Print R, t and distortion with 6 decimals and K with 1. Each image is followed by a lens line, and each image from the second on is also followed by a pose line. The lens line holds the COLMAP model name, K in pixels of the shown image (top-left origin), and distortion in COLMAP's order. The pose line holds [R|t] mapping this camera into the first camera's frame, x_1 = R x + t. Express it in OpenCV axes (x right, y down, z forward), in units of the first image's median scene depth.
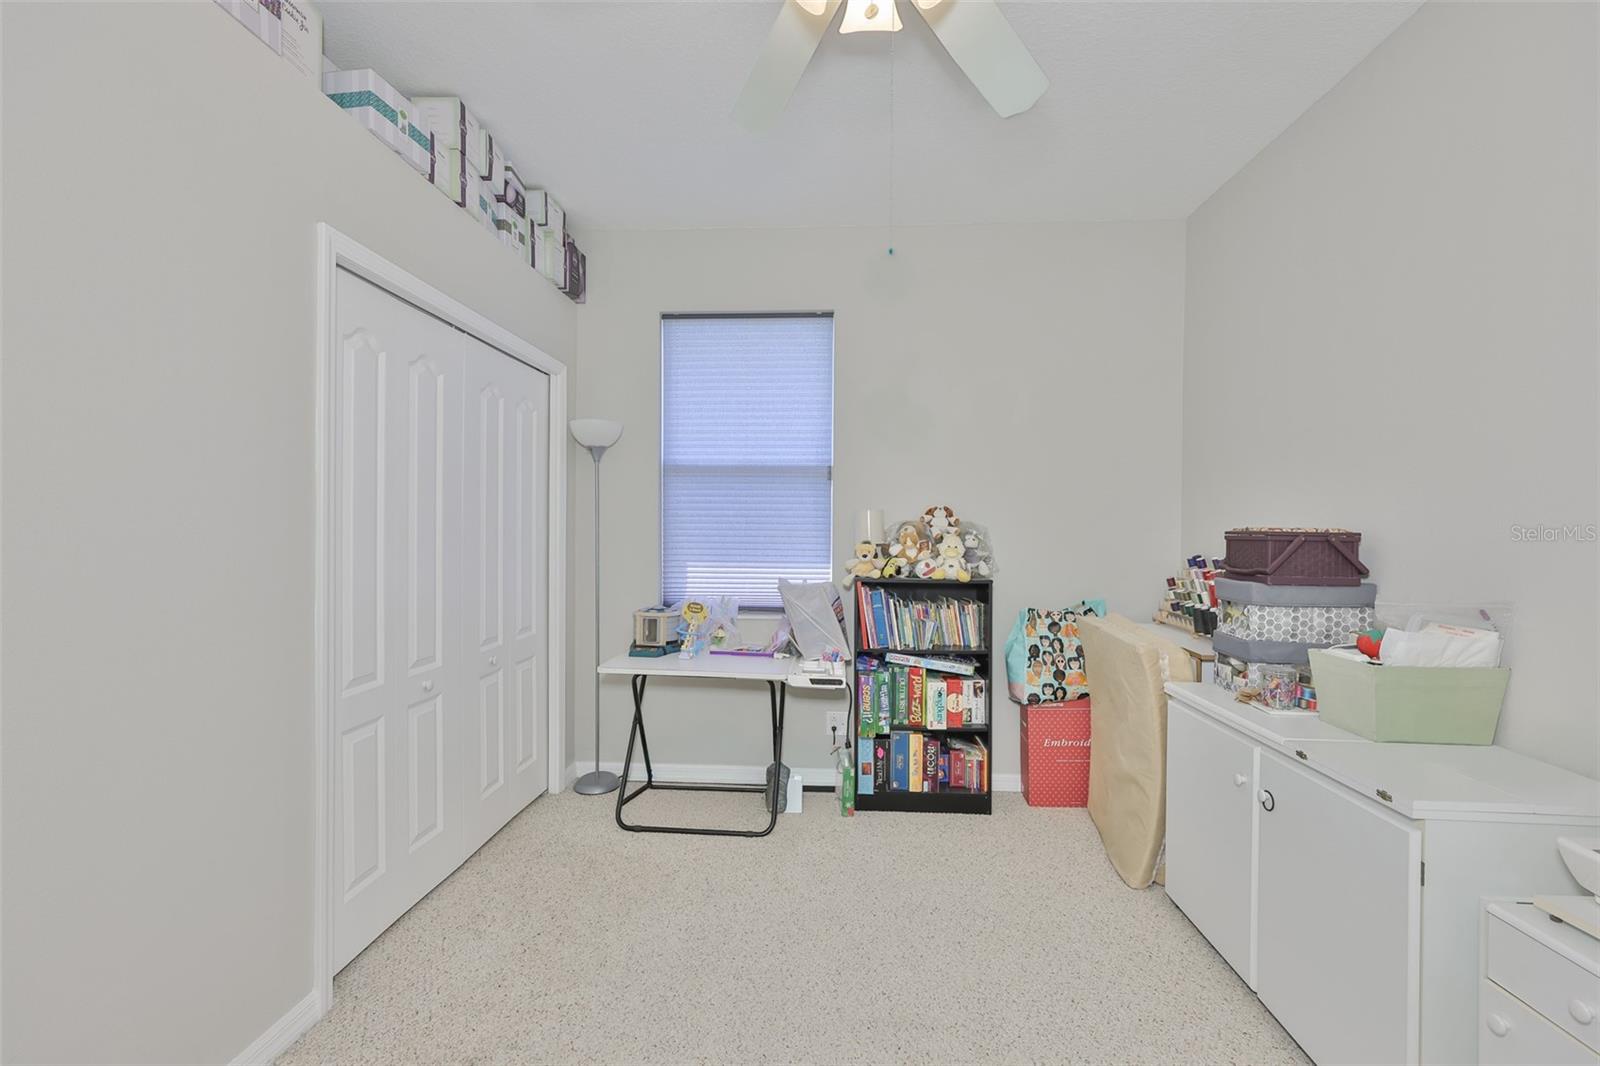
lens RADIAL K [[659.1, 0, 794.9], [0, 659.1, 518.5], [0, 0, 1]] dist [0.000093, 0.000212]
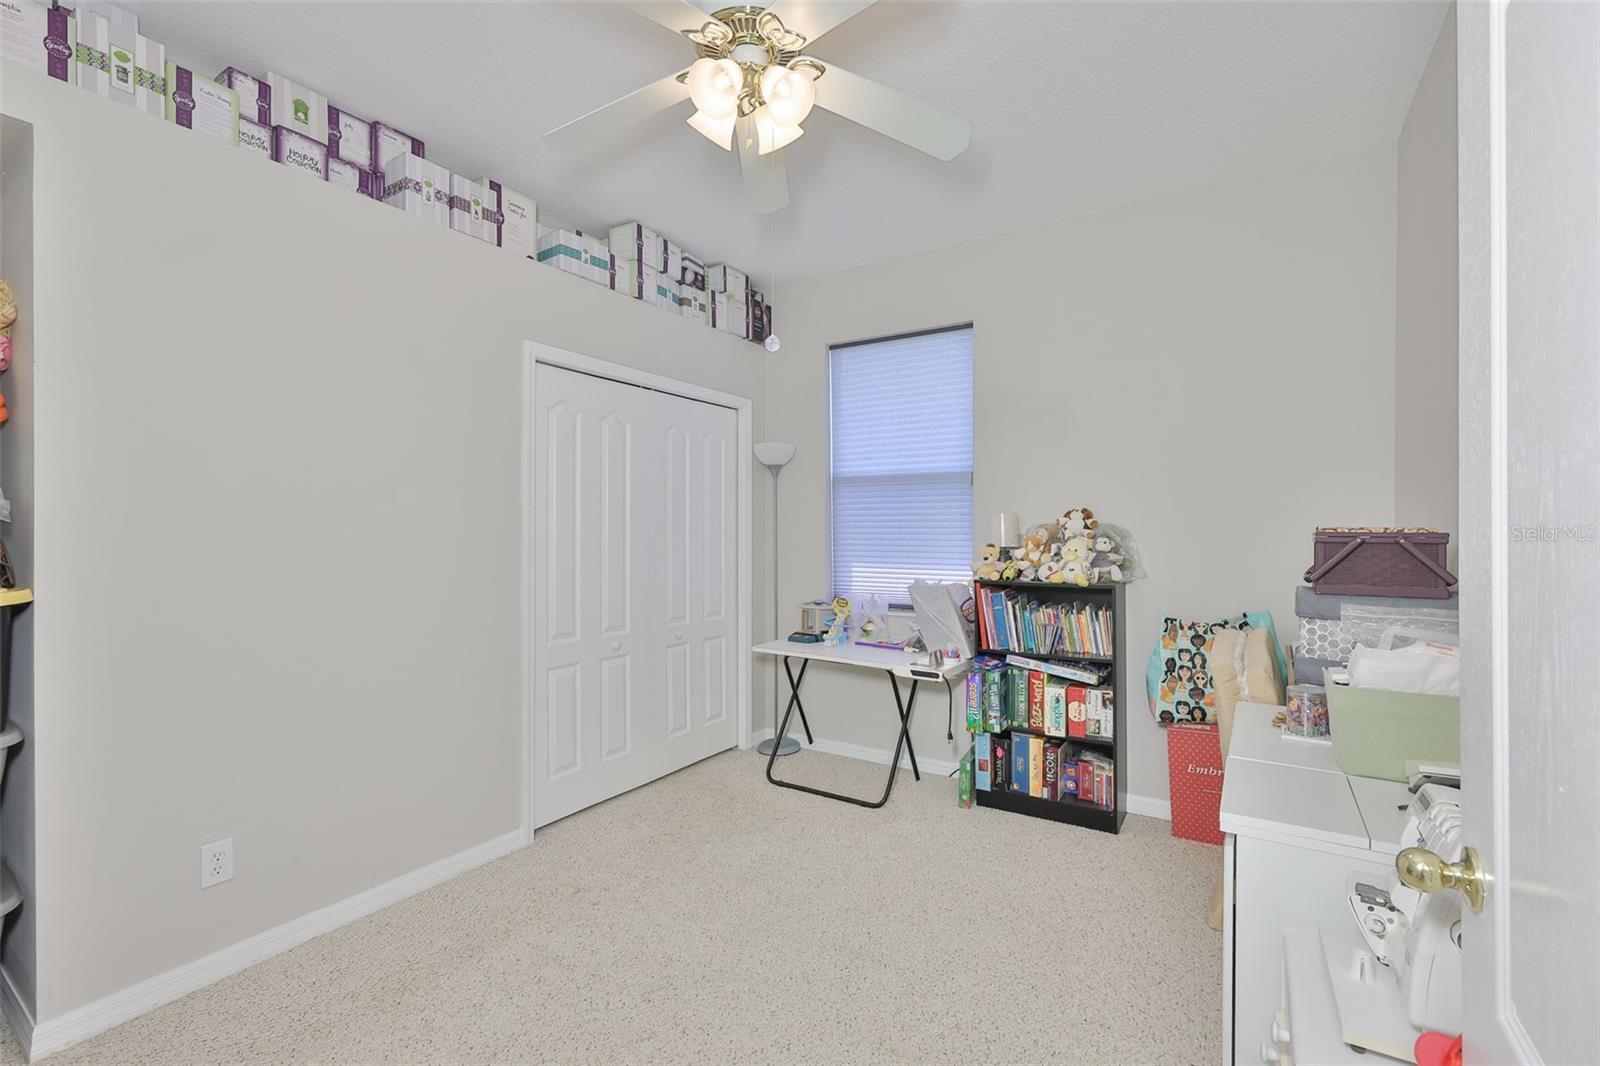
lens RADIAL K [[680.2, 0, 812.4], [0, 680.2, 515.2], [0, 0, 1]] dist [-0.000072, 0.000375]
pose [[0.884583, -0.018645, -0.466009, 0.367939], [0.013365, 0.999804, -0.014632, 0.001207], [0.466191, 0.006715, 0.884659, -0.065491]]
